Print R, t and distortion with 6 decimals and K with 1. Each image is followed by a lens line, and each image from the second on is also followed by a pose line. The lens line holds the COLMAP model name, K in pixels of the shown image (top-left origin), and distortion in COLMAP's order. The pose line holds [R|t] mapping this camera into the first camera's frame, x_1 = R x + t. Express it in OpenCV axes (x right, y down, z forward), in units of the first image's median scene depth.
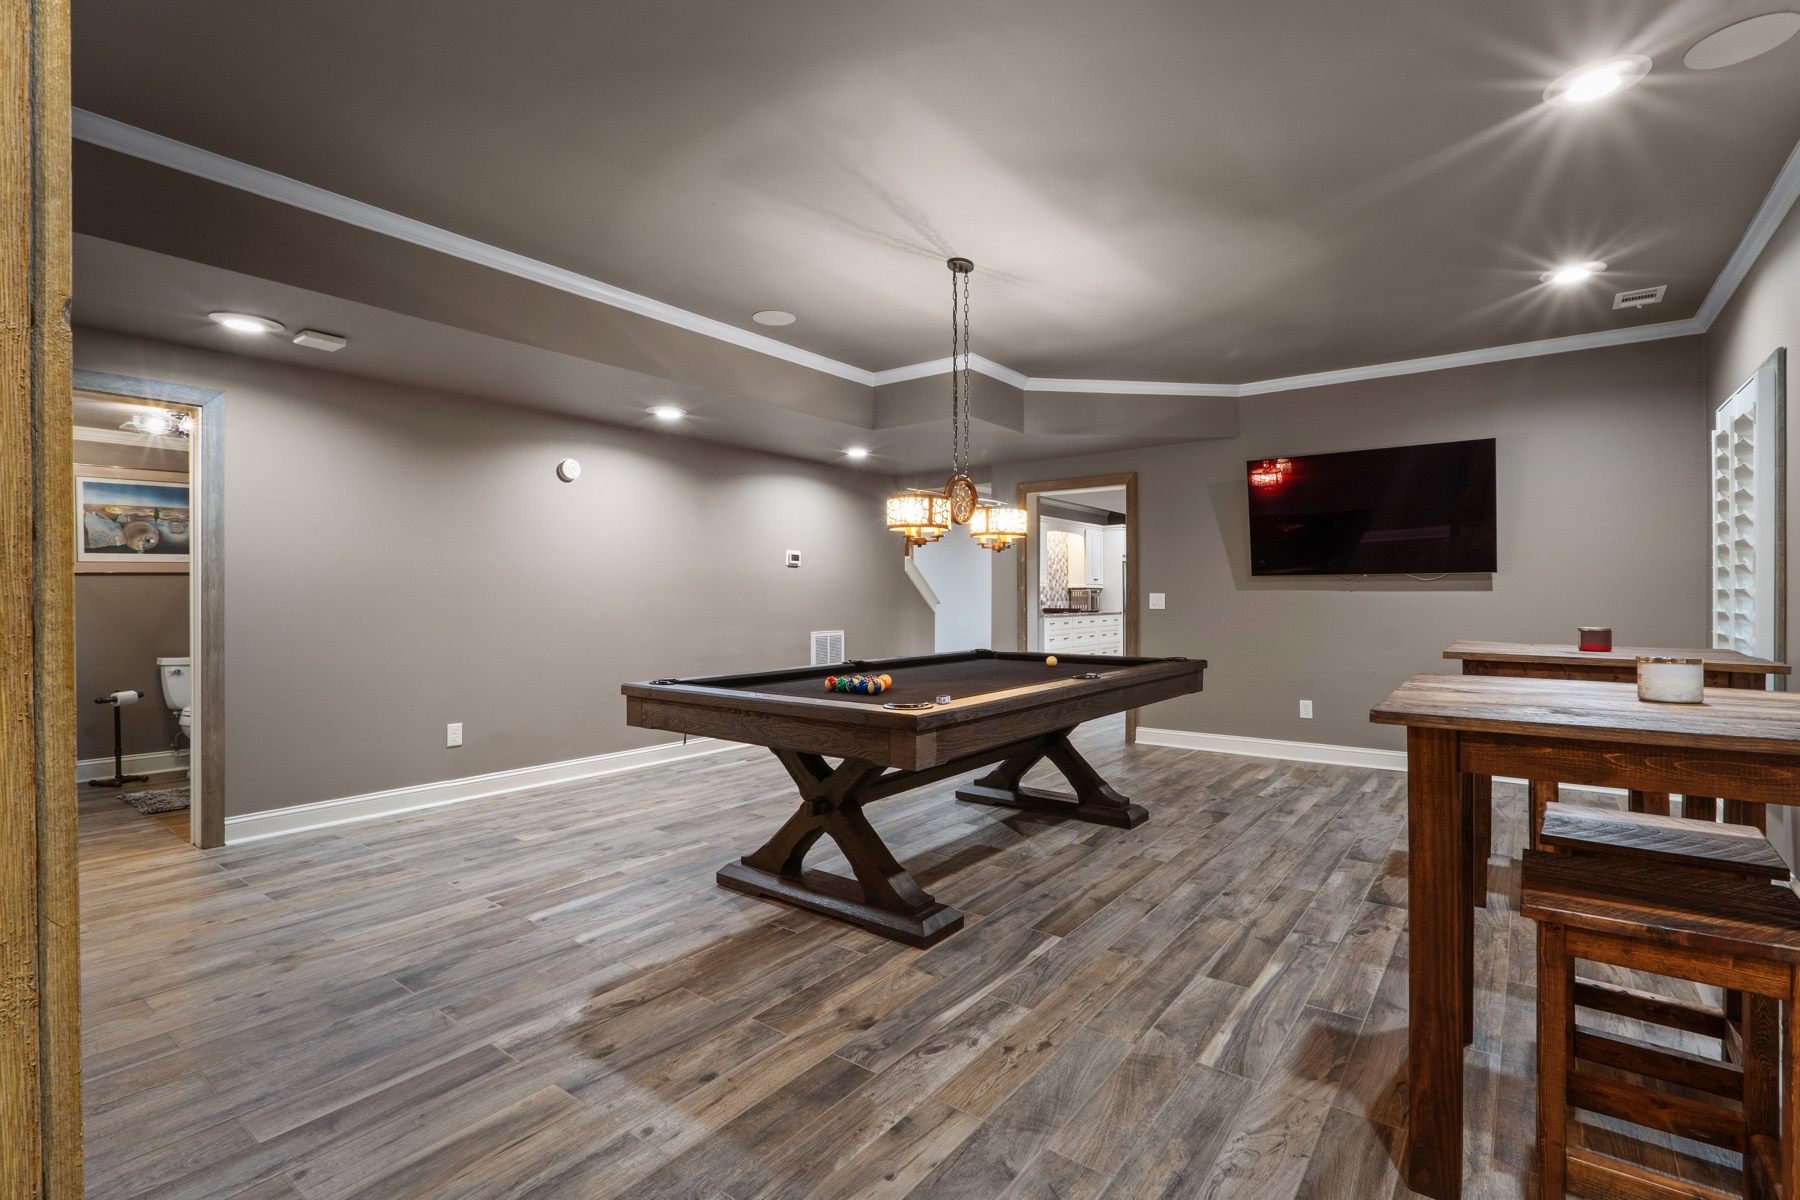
lens RADIAL K [[824.5, 0, 902.5], [0, 824.5, 597.7], [0, 0, 1]] dist [-0.009624, 0.000255]
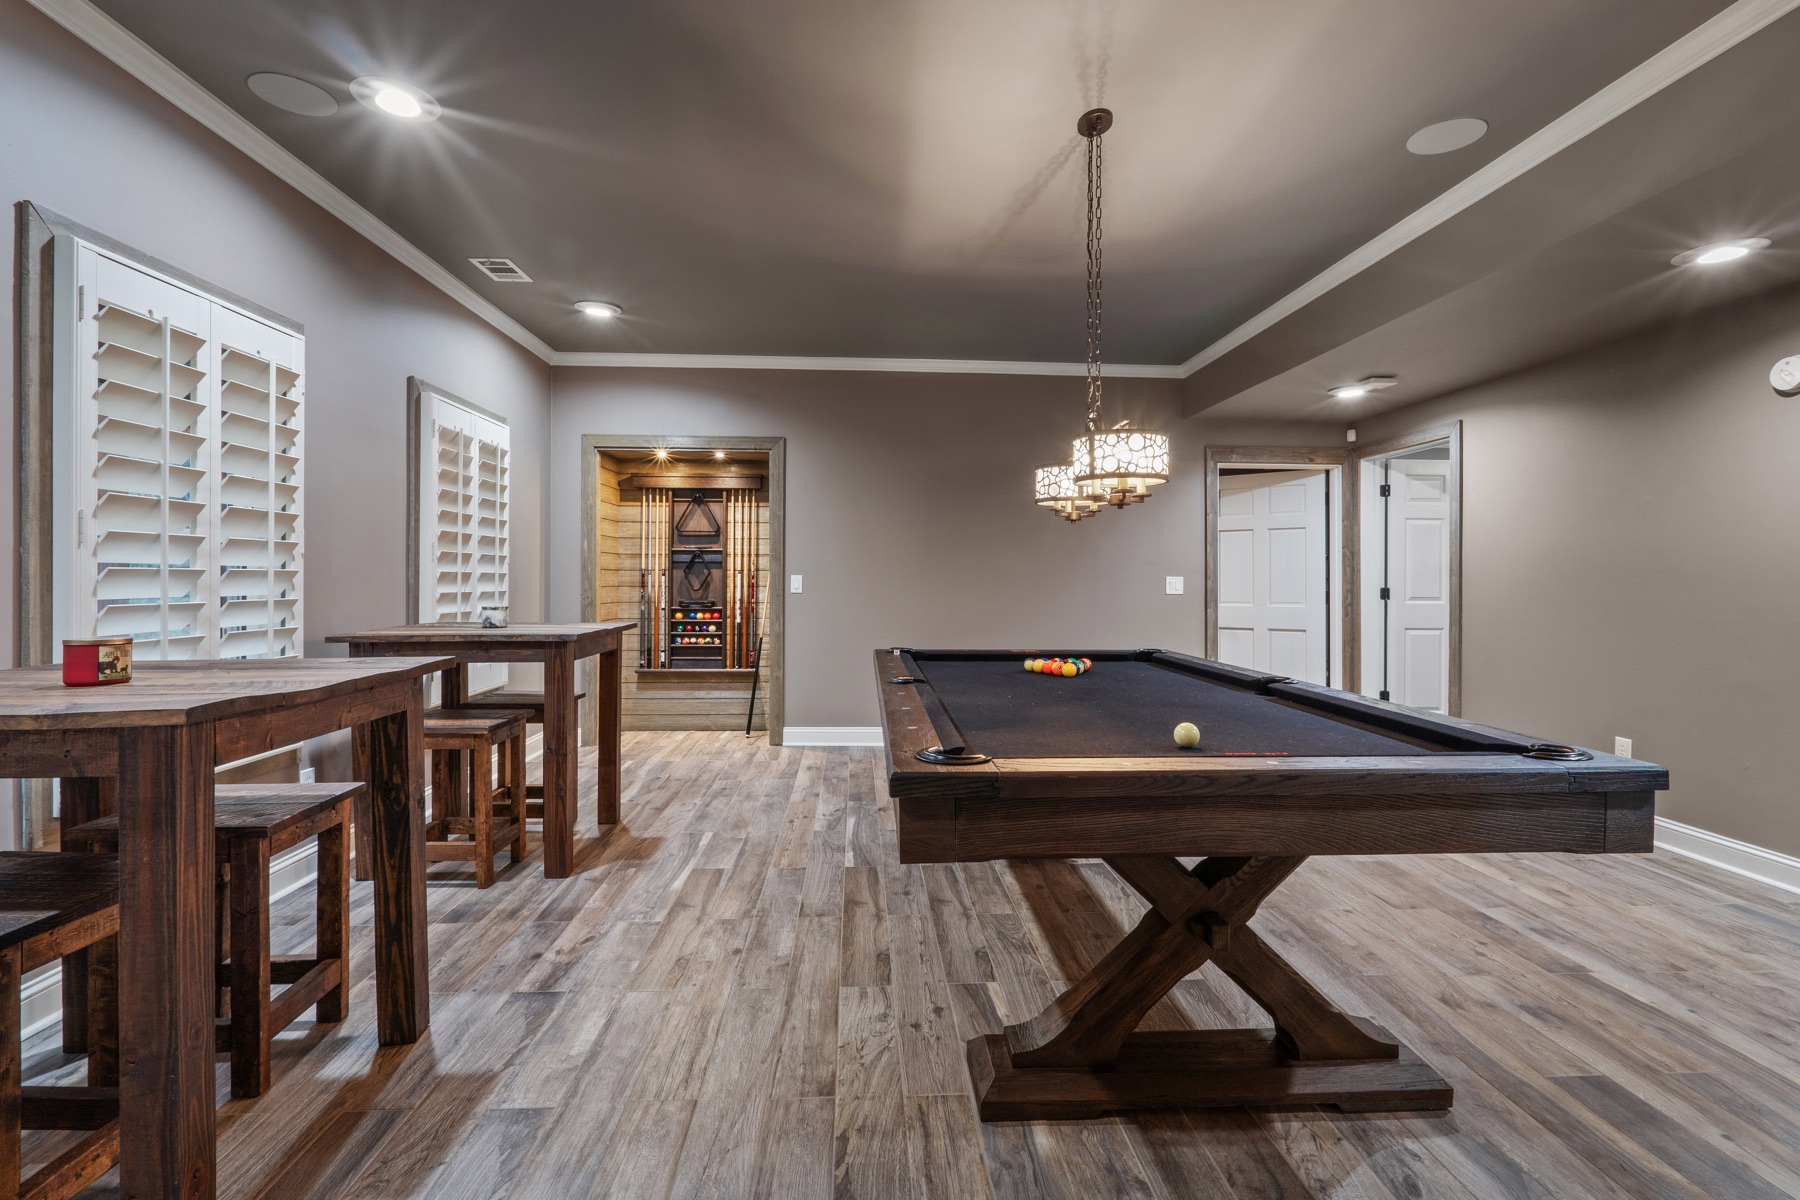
lens RADIAL K [[824.5, 0, 902.2], [0, 824.5, 585.9], [0, 0, 1]] dist [-0.009624, 0.000255]
pose [[-0.757801, 0.001272, -0.652485, 0.765152], [-0.008070, 0.999903, 0.011321, -0.003826], [0.652436, 0.013844, -0.757717, 1.644218]]
